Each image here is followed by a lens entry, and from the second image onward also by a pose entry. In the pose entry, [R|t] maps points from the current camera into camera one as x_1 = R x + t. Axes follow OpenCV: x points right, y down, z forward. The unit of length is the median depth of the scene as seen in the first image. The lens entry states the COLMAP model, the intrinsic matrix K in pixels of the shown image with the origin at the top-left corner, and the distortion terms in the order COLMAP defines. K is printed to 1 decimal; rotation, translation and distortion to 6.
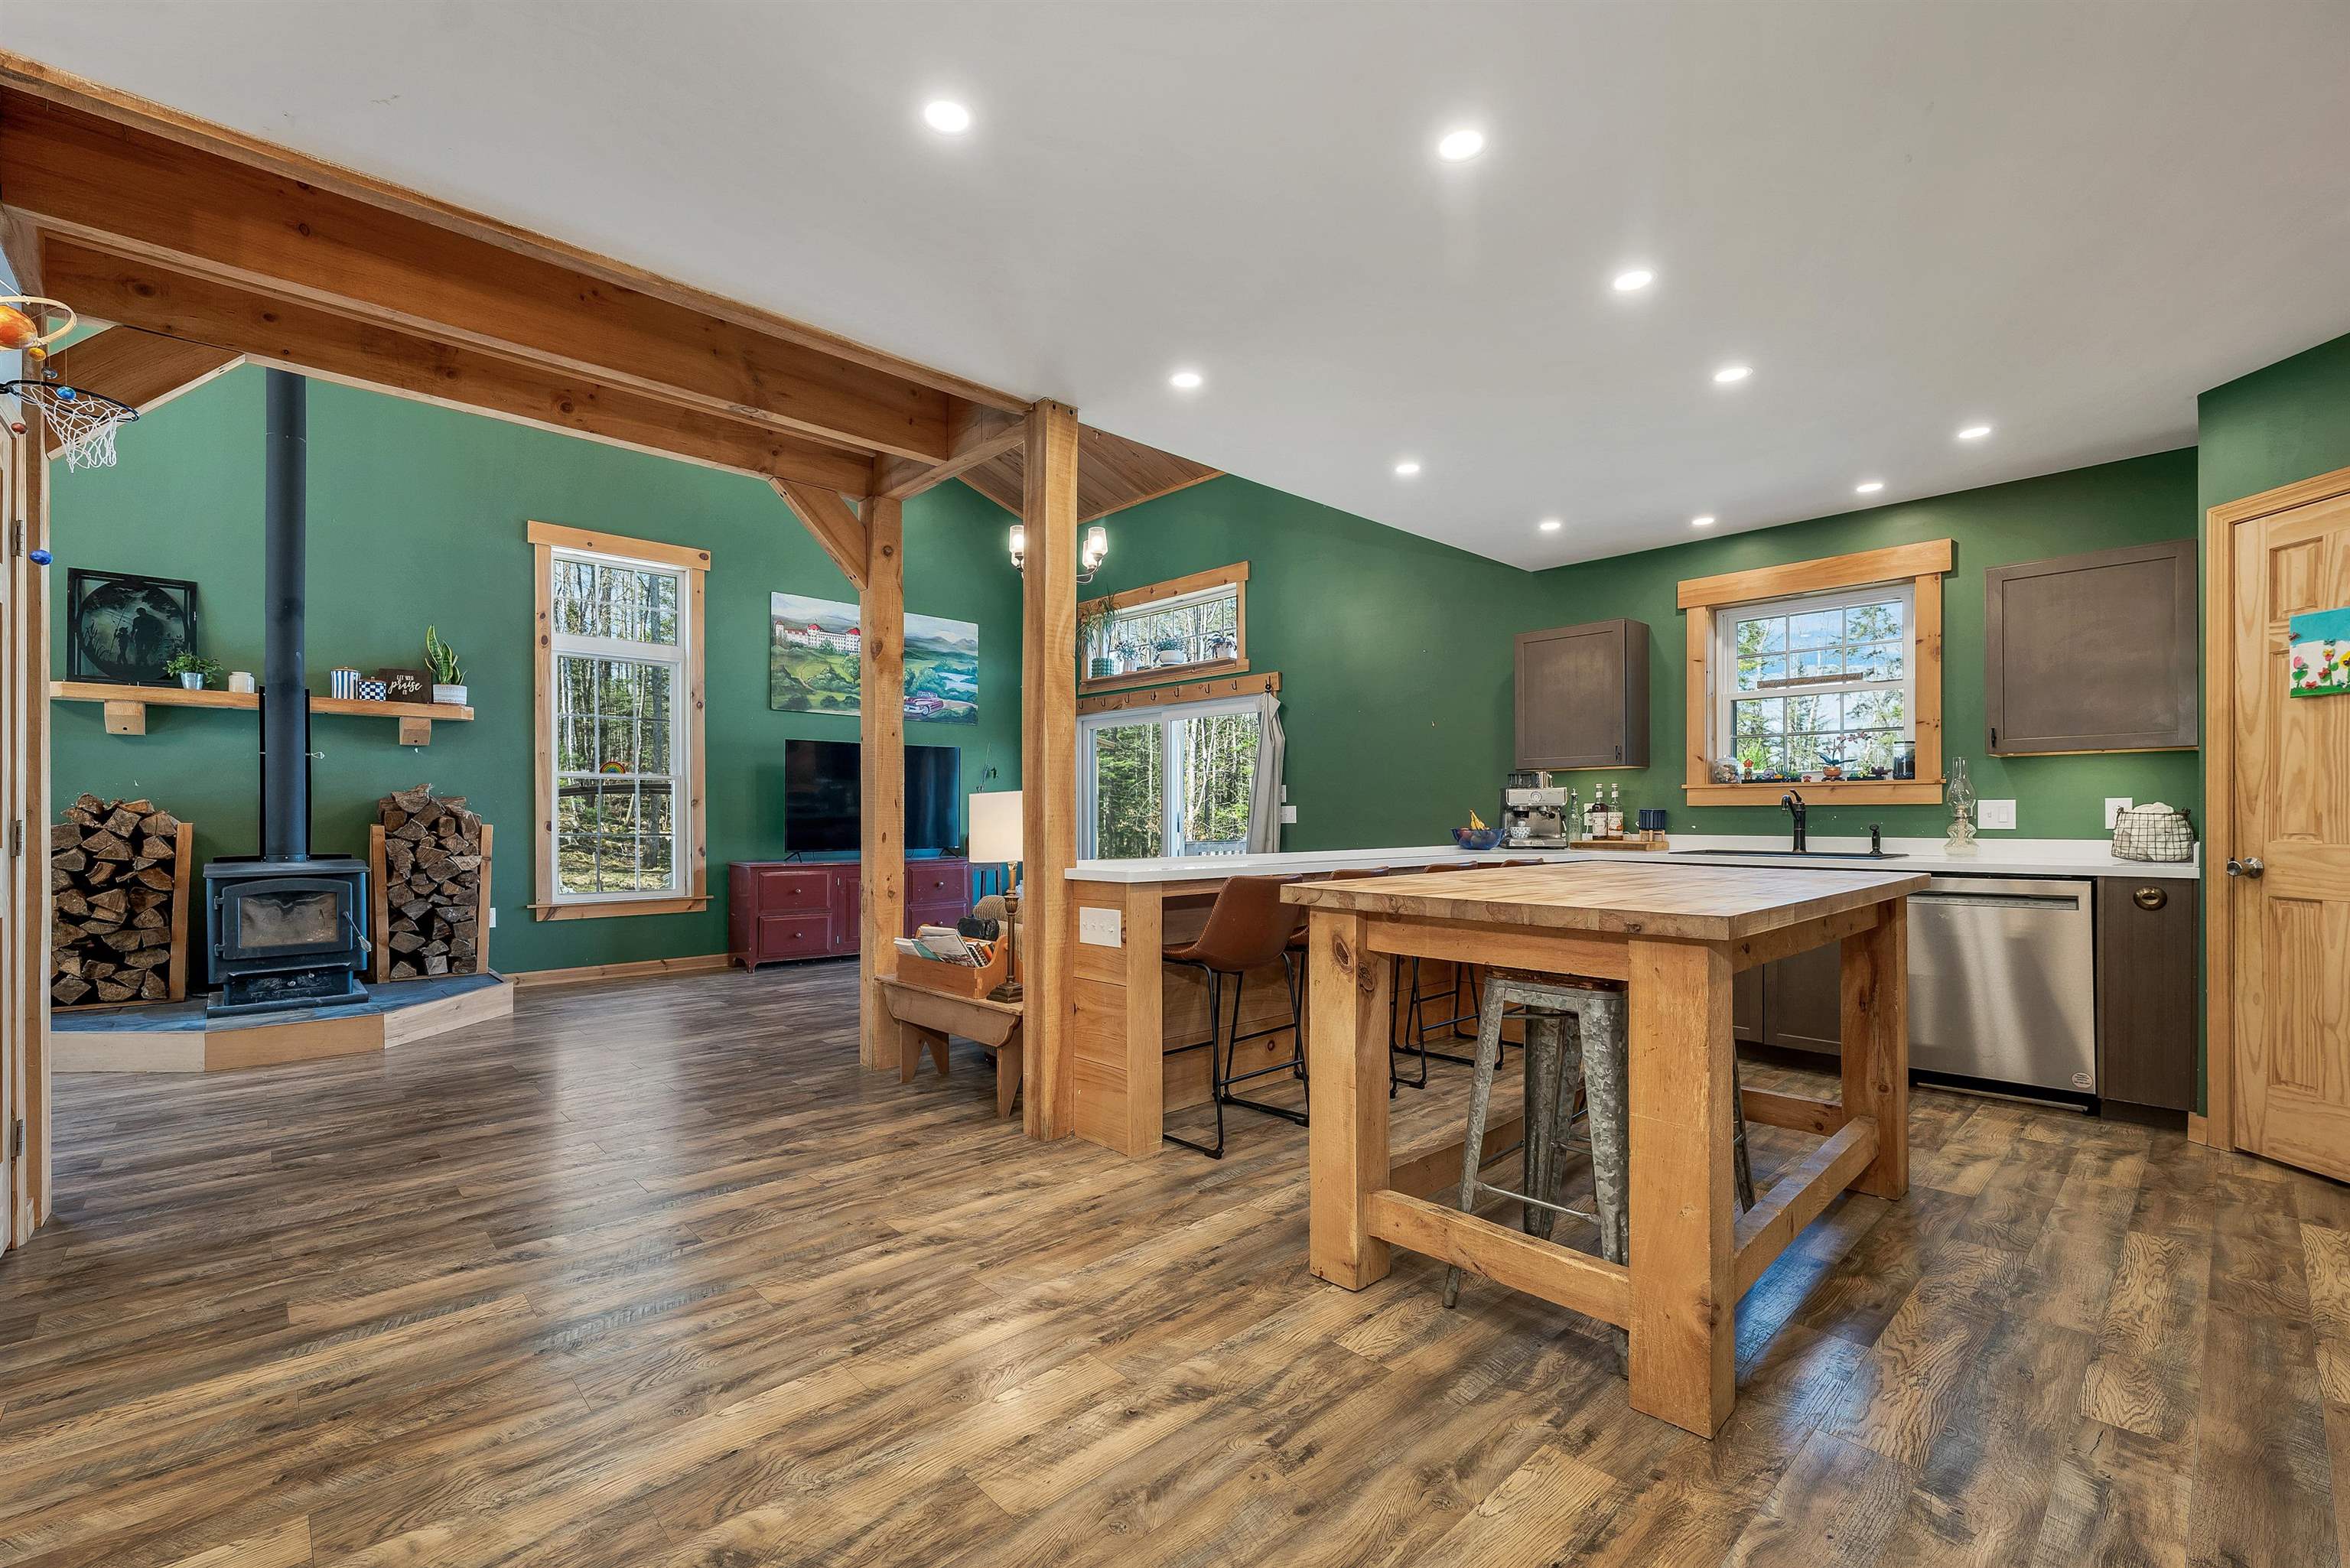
lens RADIAL K [[974.6, 0, 1163.5], [0, 974.6, 825.5], [0, 0, 1]] dist [0.000072, -0.000742]
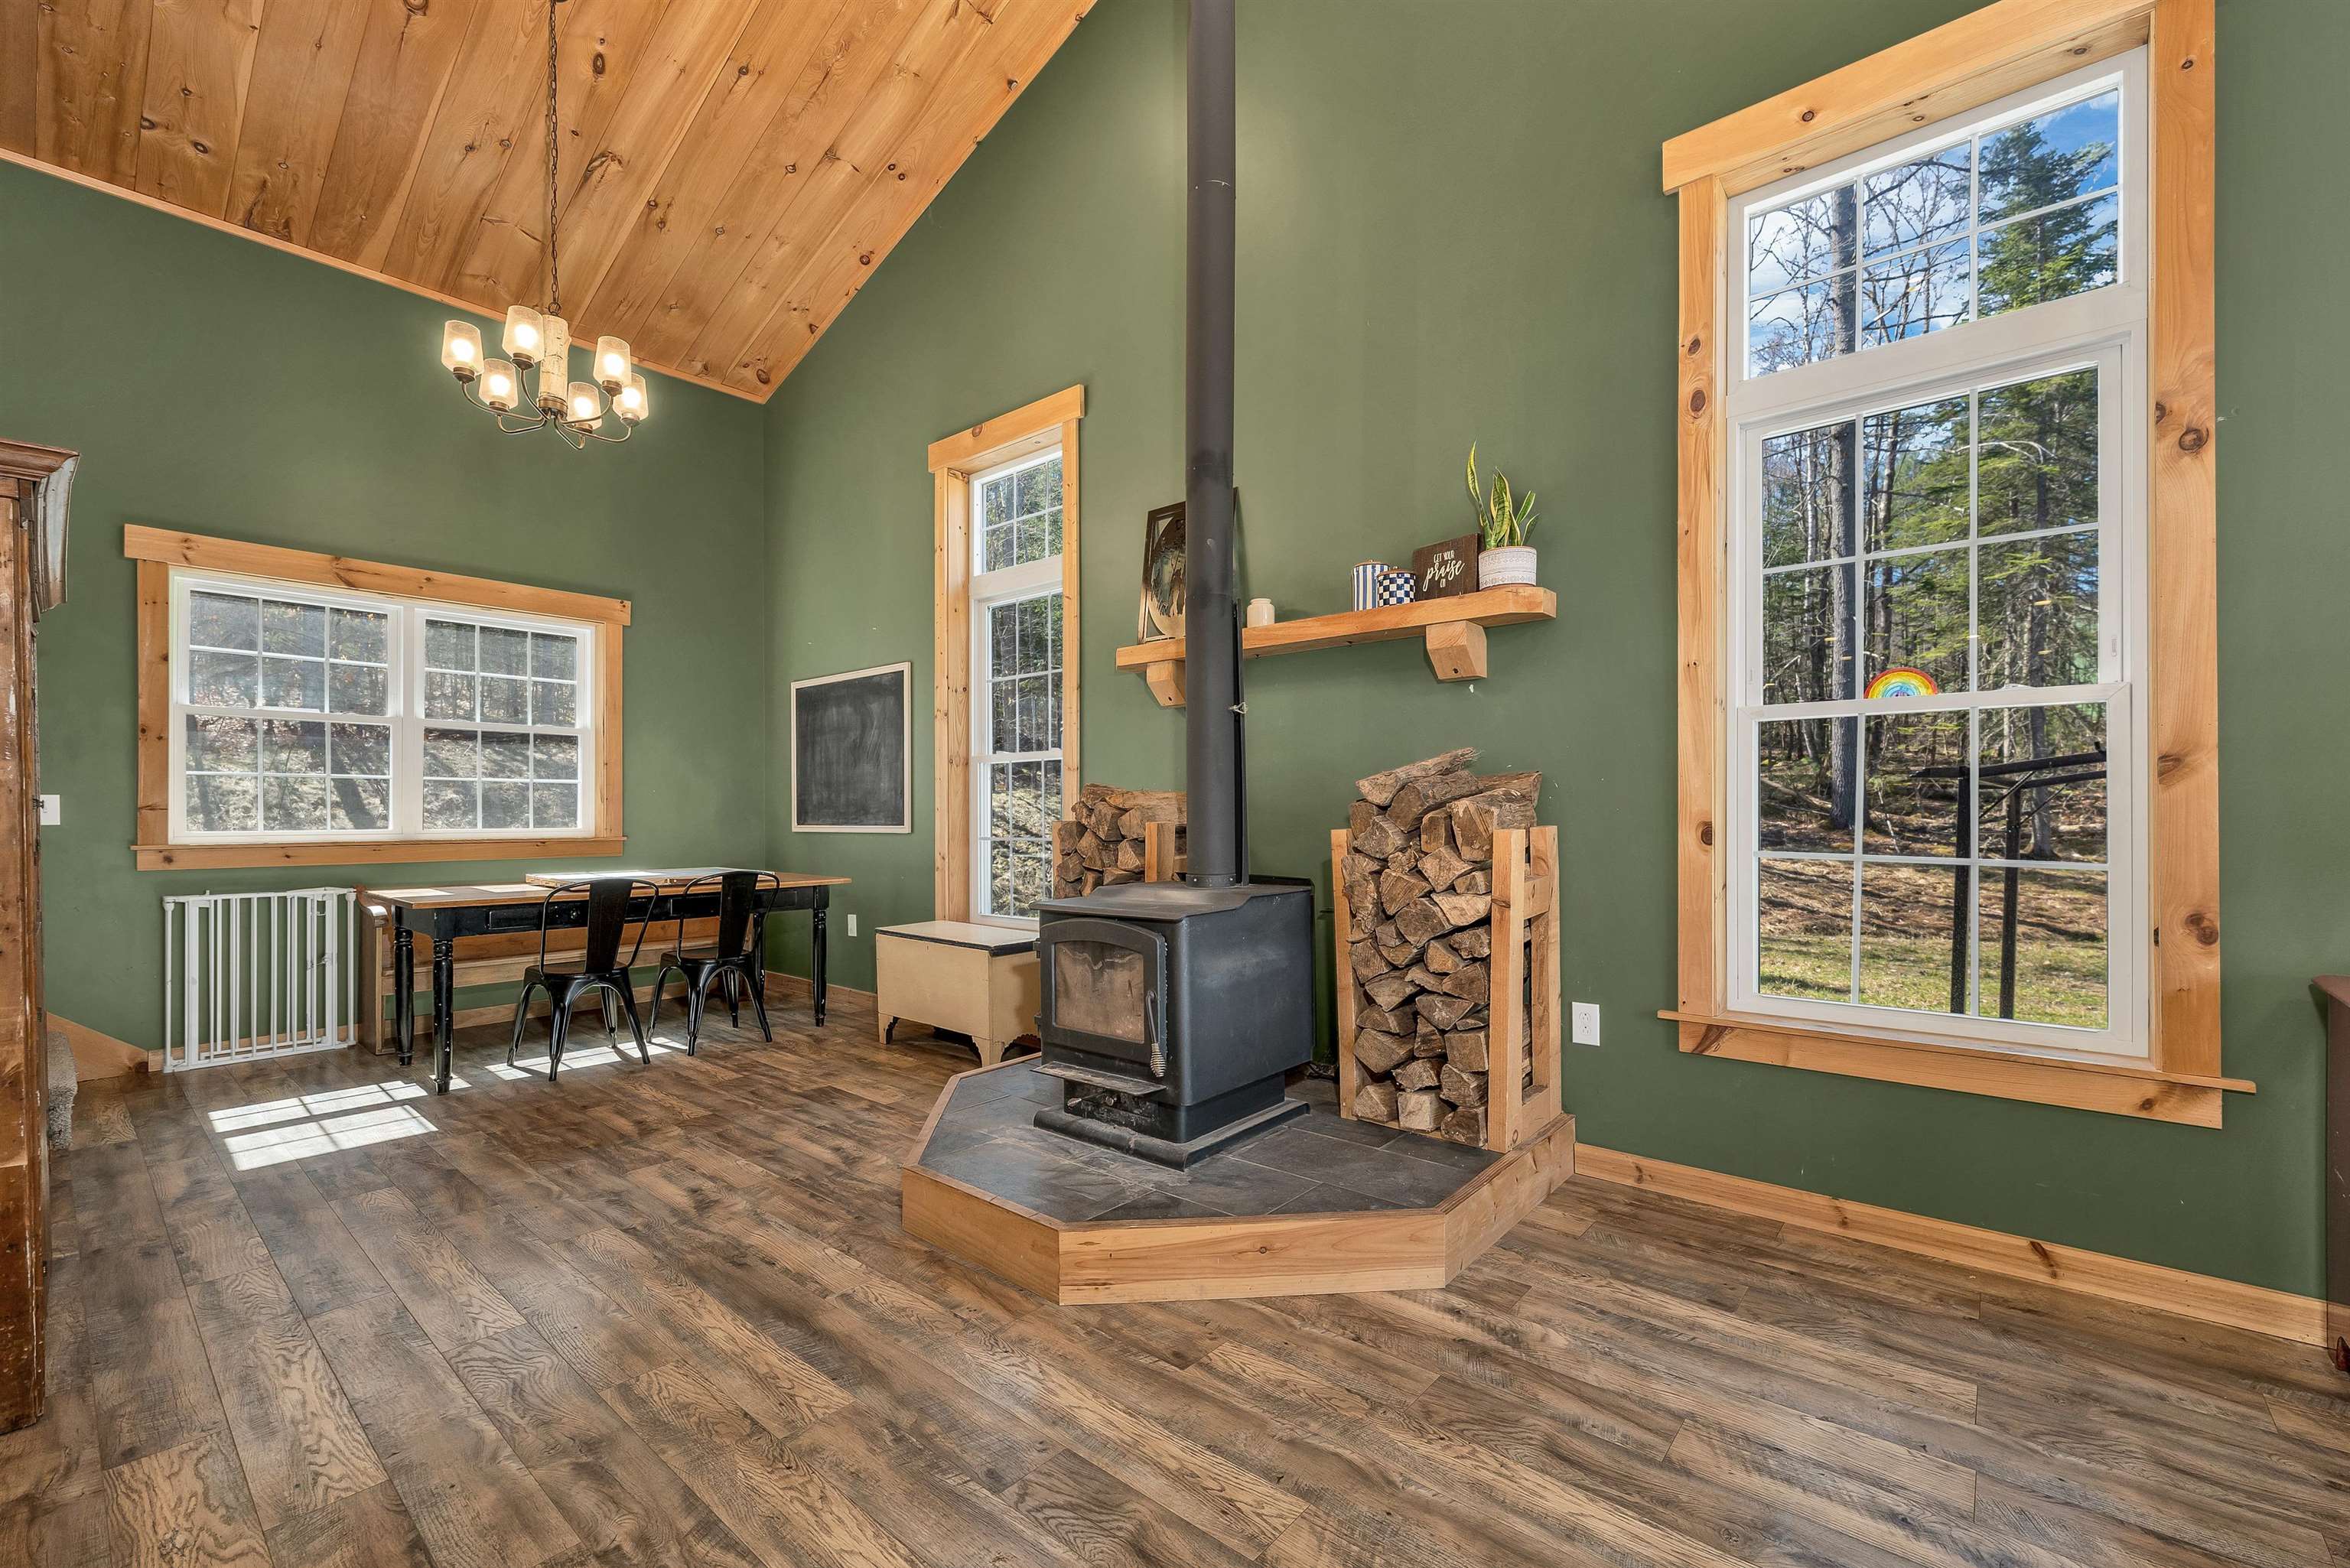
lens RADIAL K [[974.6, 0, 1170.5], [0, 974.6, 811.9], [0, 0, 1]] dist [0.000072, -0.000742]
pose [[0.109077, 0.001531, -0.994032, -0.289264], [-0.007094, 0.999975, 0.000762, -0.009640], [0.994008, 0.006969, 0.109085, 0.900739]]
